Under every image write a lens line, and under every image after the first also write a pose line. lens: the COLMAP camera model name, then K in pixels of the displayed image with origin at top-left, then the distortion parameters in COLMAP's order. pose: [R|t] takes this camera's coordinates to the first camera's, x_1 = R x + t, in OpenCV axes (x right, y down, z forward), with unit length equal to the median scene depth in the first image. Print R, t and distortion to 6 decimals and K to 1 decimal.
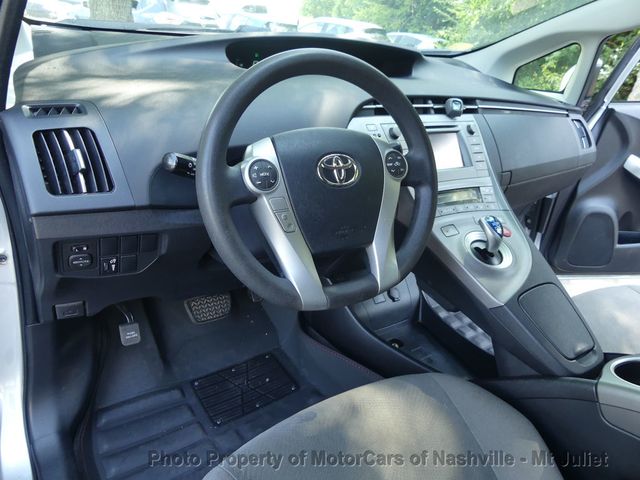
lens RADIAL K [[484.1, 0, 320.0], [0, 484.1, 240.0], [0, 0, 1]] dist [-0.002346, 0.003000]
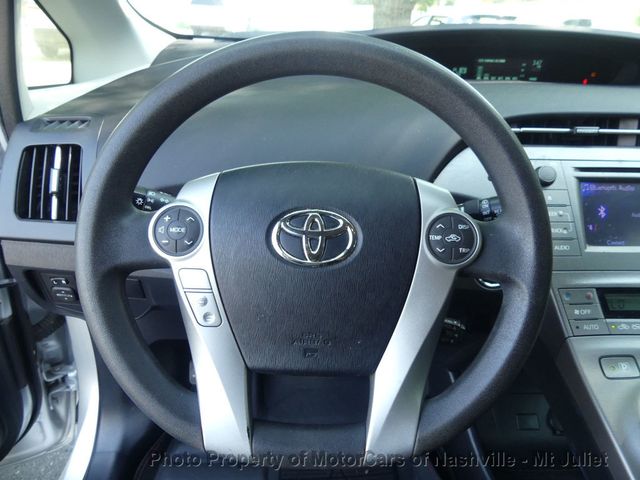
lens RADIAL K [[484.1, 0, 320.0], [0, 484.1, 240.0], [0, 0, 1]] dist [-0.002346, 0.003000]
pose [[0.819837, 0.153750, -0.551569, 0.361332], [-0.169125, 0.985320, 0.023276, -0.154963], [0.547050, 0.074201, 0.833805, 0.520401]]
